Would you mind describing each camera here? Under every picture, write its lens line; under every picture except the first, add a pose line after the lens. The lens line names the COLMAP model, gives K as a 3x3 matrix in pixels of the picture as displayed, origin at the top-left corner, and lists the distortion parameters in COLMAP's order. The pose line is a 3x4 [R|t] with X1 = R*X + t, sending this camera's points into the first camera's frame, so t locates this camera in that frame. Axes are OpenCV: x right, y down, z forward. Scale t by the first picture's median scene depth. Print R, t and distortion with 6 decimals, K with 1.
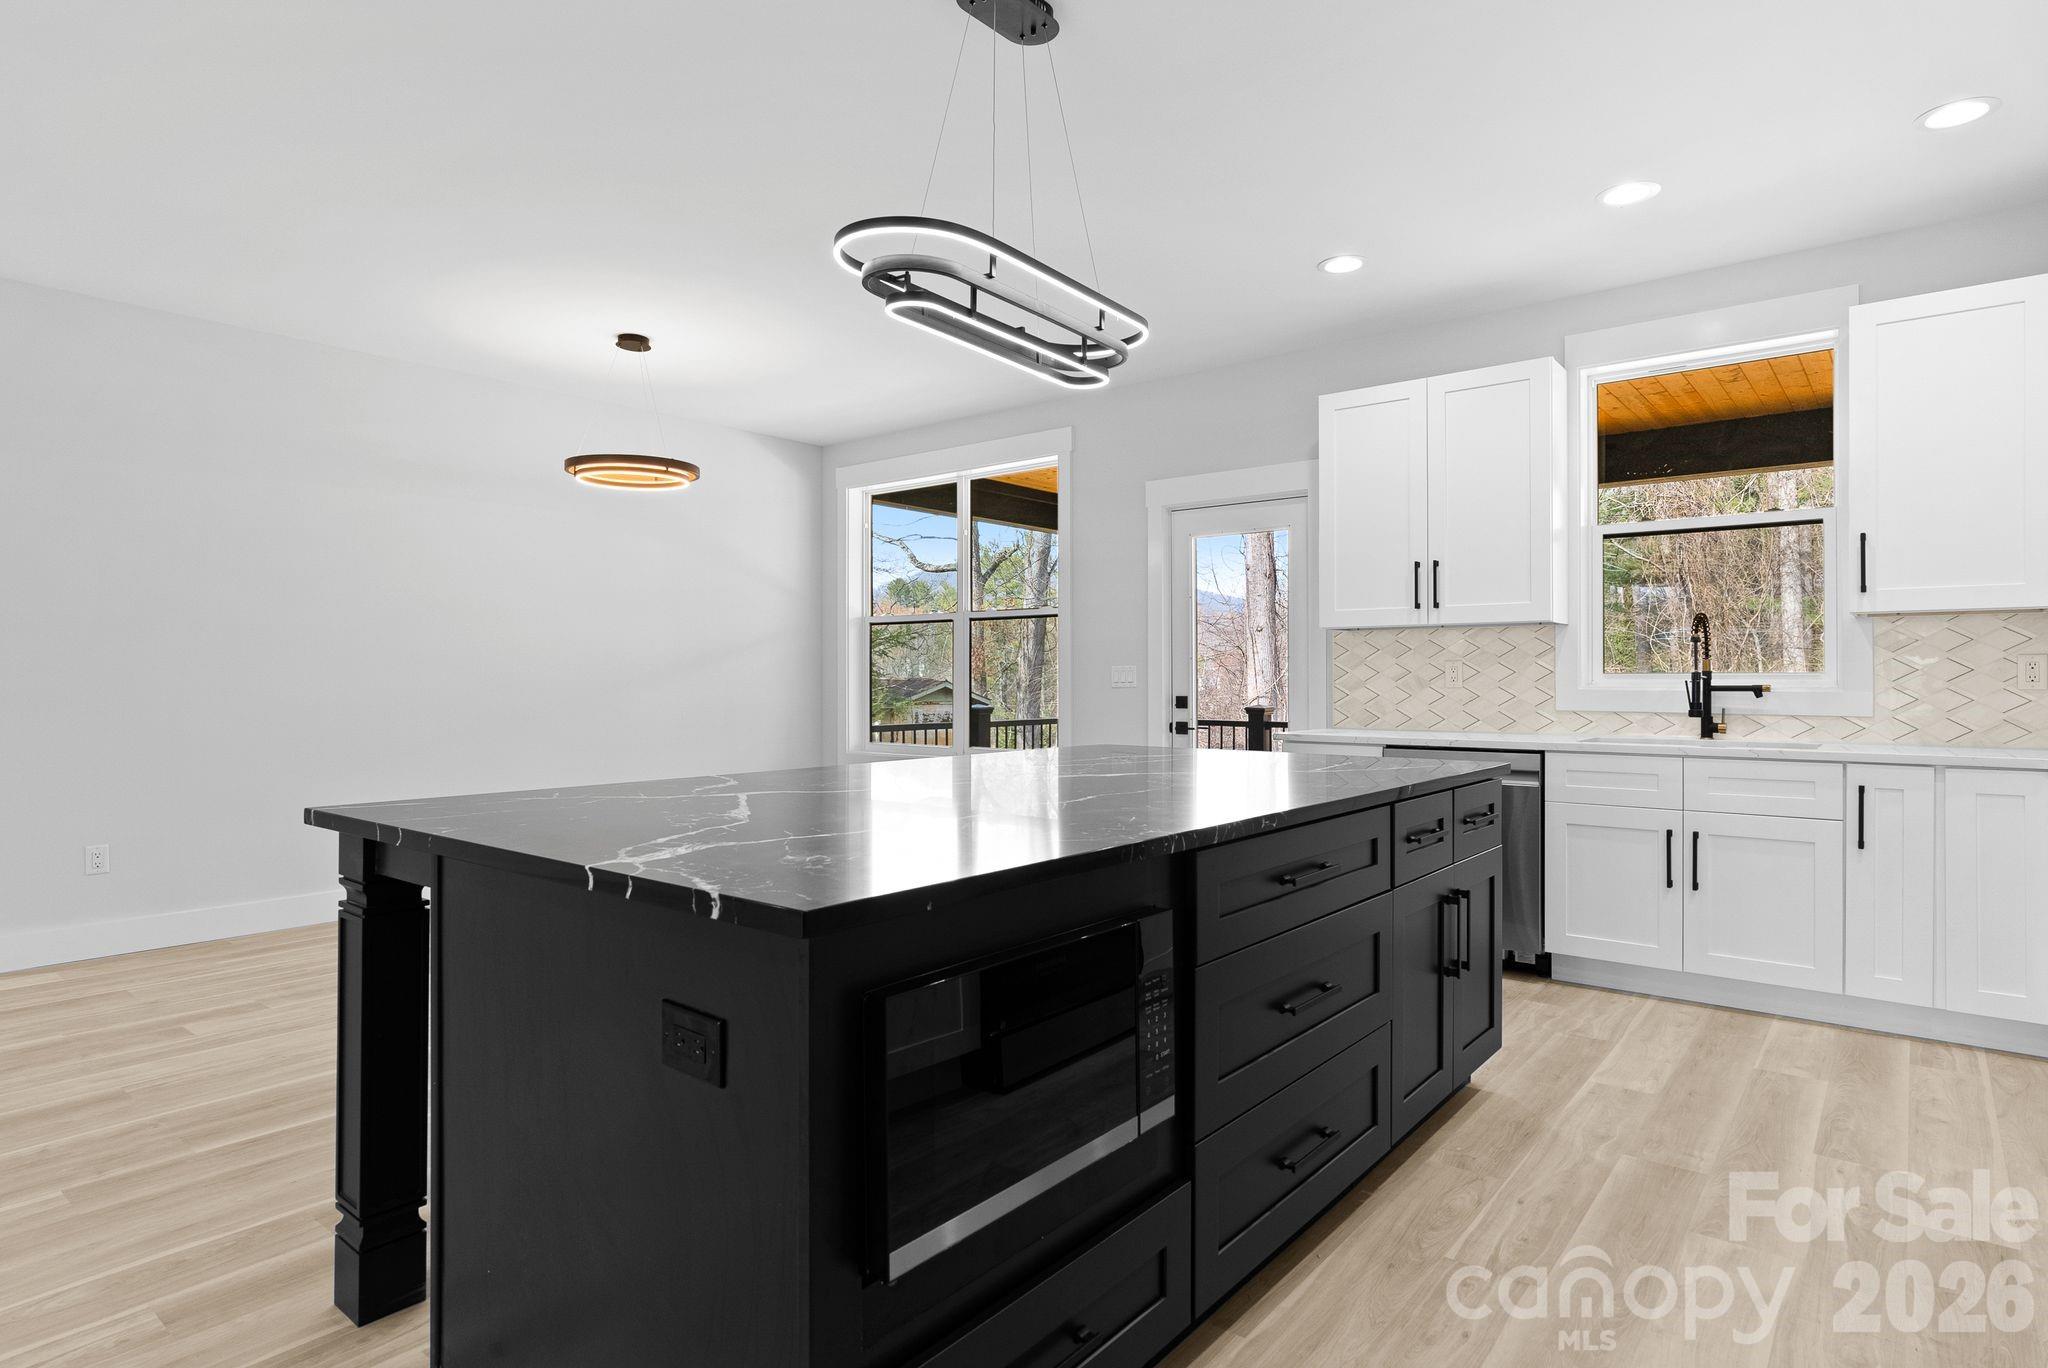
lens RADIAL K [[1105.1, 0, 1033.1], [0, 1105.1, 676.7], [0, 0, 1]] dist [-0.003312, 0.001364]
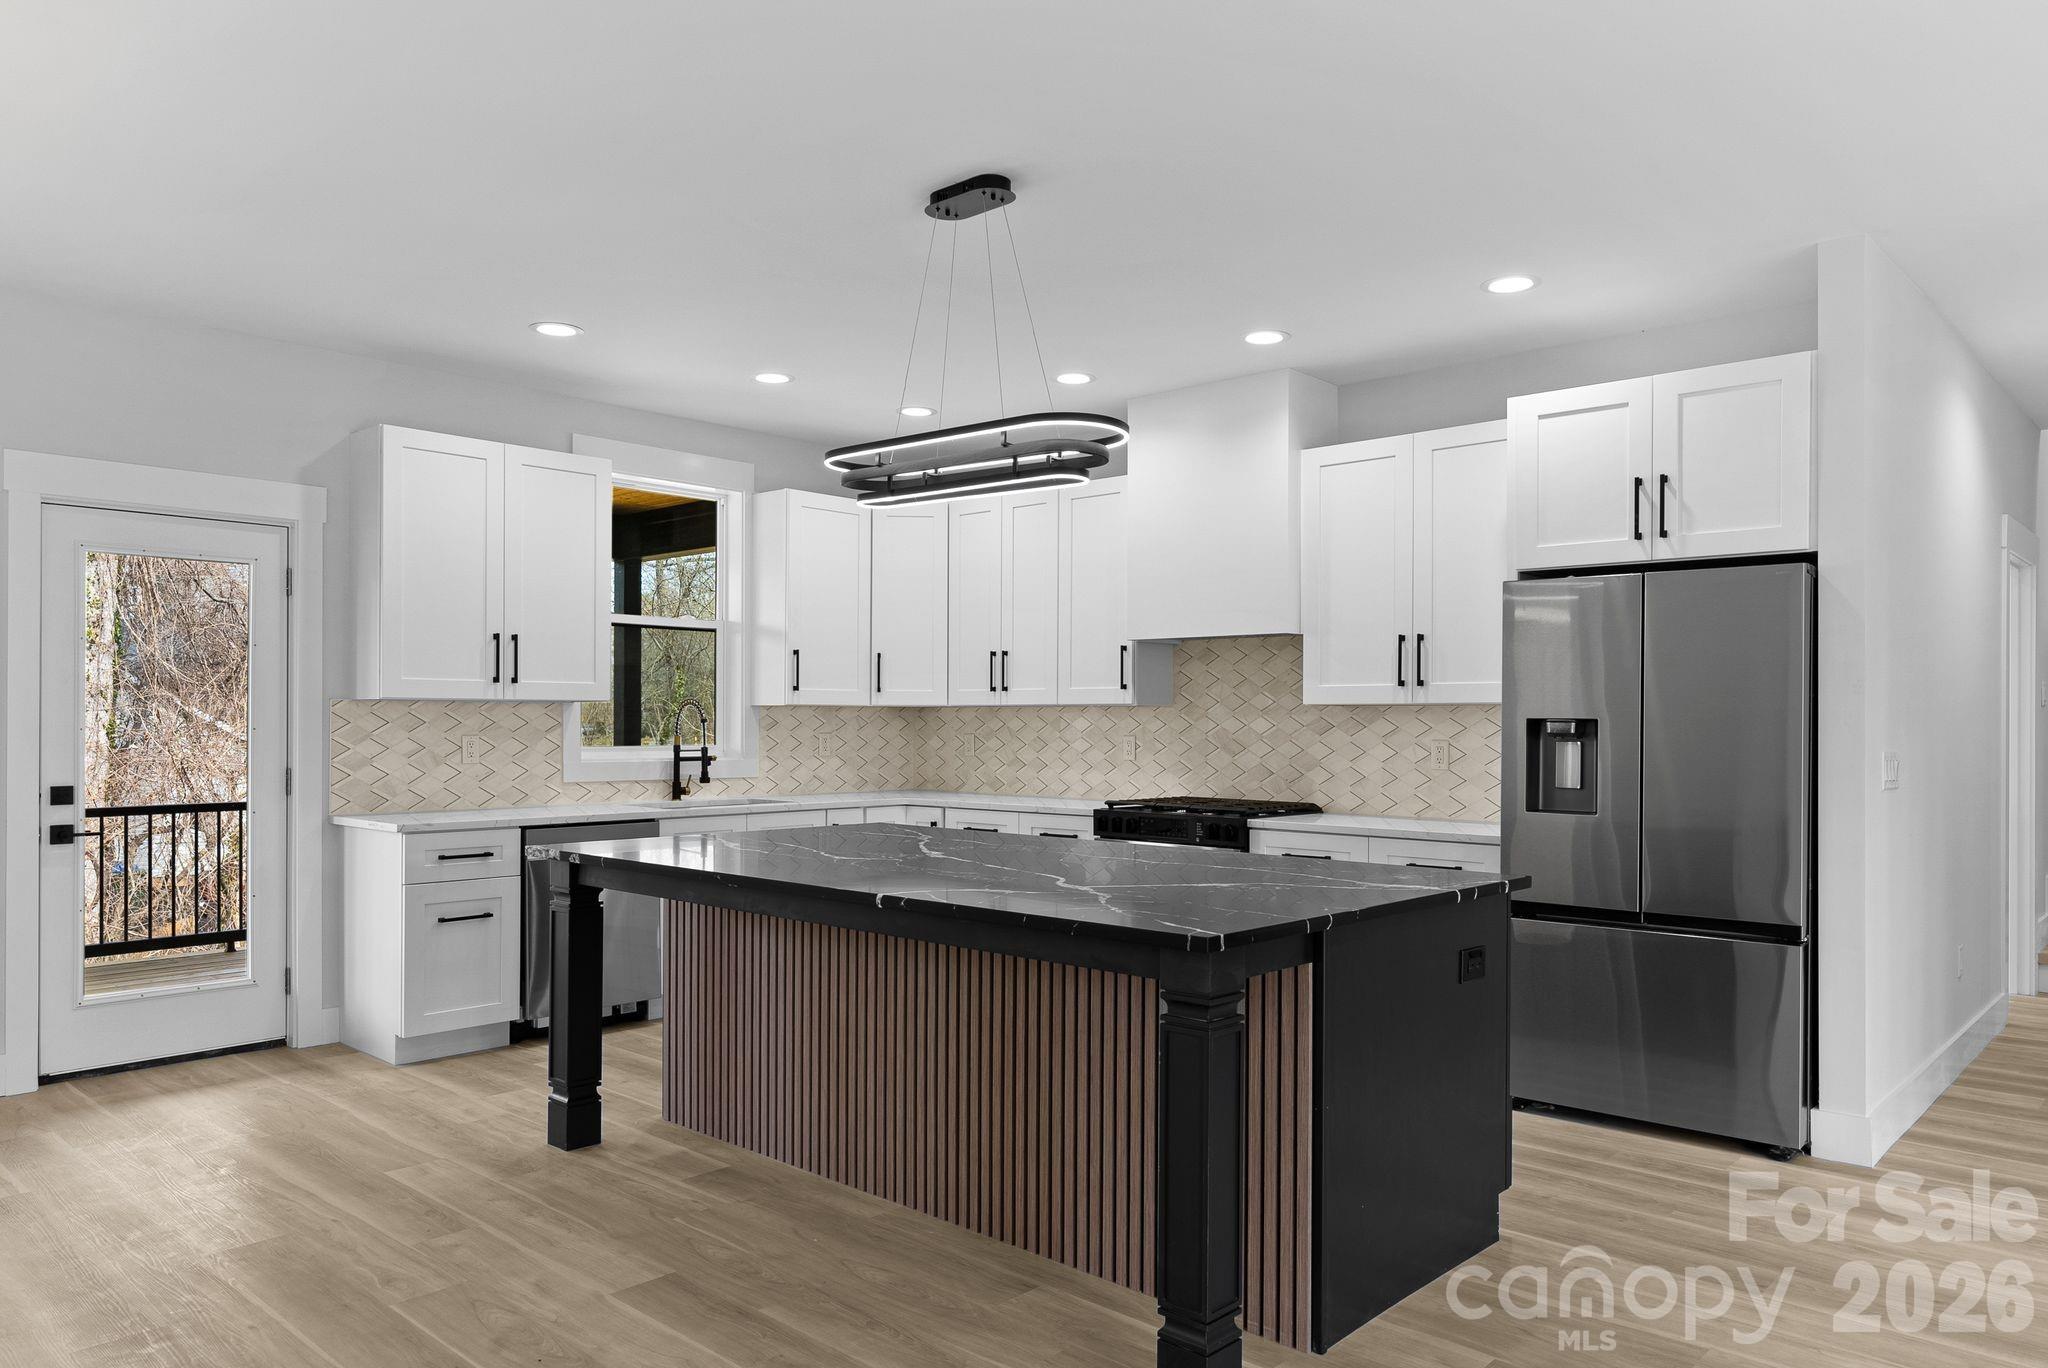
lens RADIAL K [[1368.1, 0, 1025.2], [0, 1368.1, 718.4], [0, 0, 1]] dist [0.000046, 0.002499]
pose [[0.075976, 0.002506, 0.997107, -0.891203], [-0.005700, 0.999982, -0.002079, -0.034450], [-0.997093, -0.005525, 0.075989, 0.505878]]
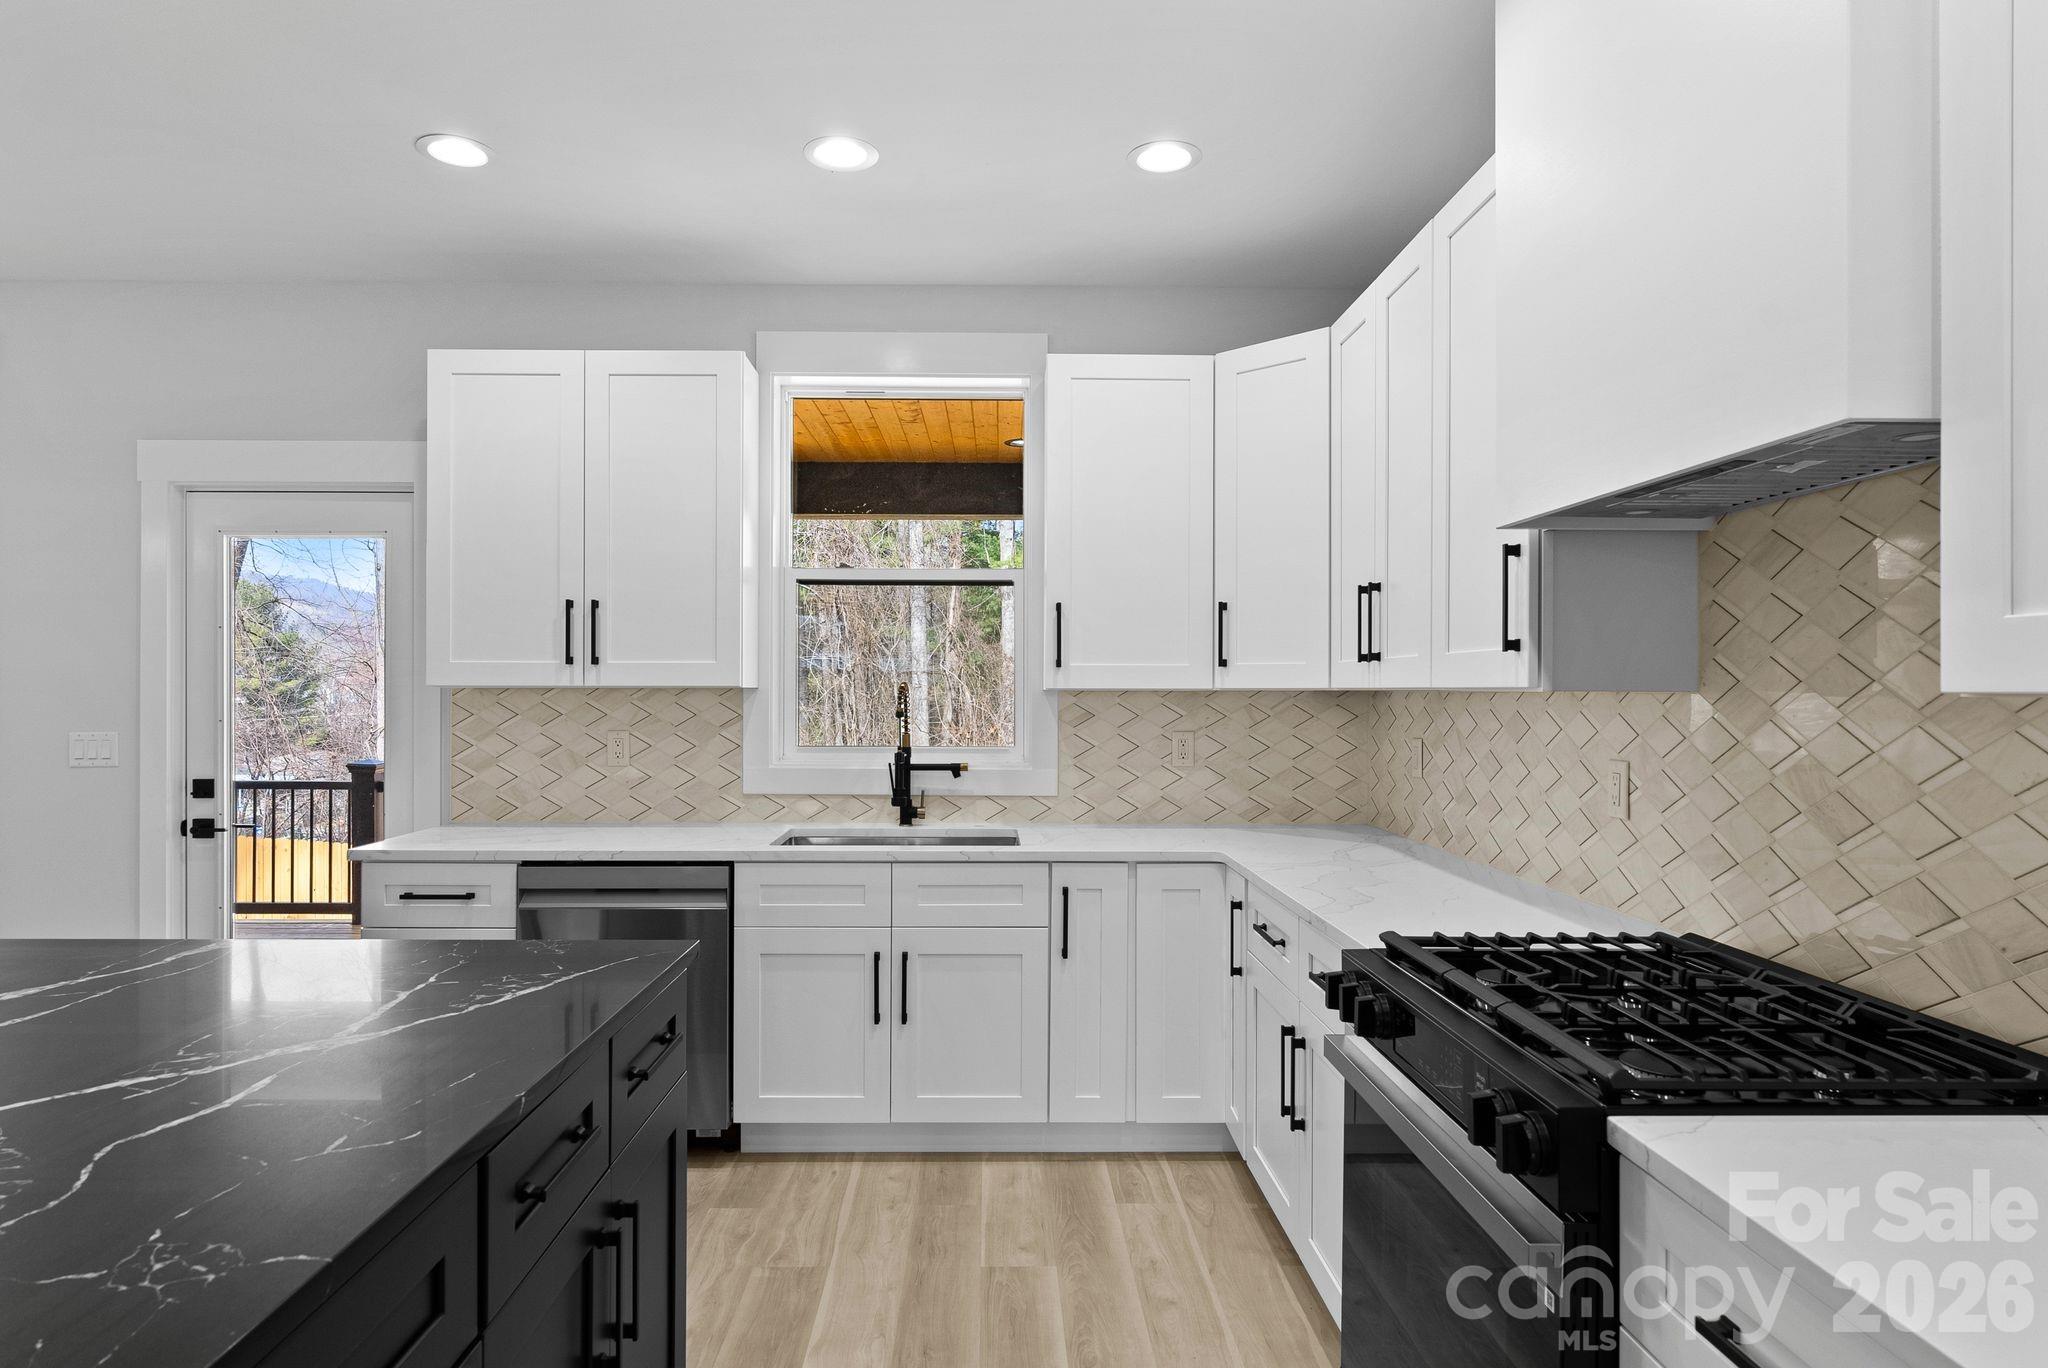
lens RADIAL K [[1133.9, 0, 1004.2], [0, 1133.9, 688.9], [0, 0, 1]] dist [-0.003215, -0.000716]
pose [[0.772431, 0.003314, 0.635090, 0.105467], [-0.004481, 0.999990, 0.000232, -0.052304], [-0.635083, -0.003025, 0.772438, 0.267318]]
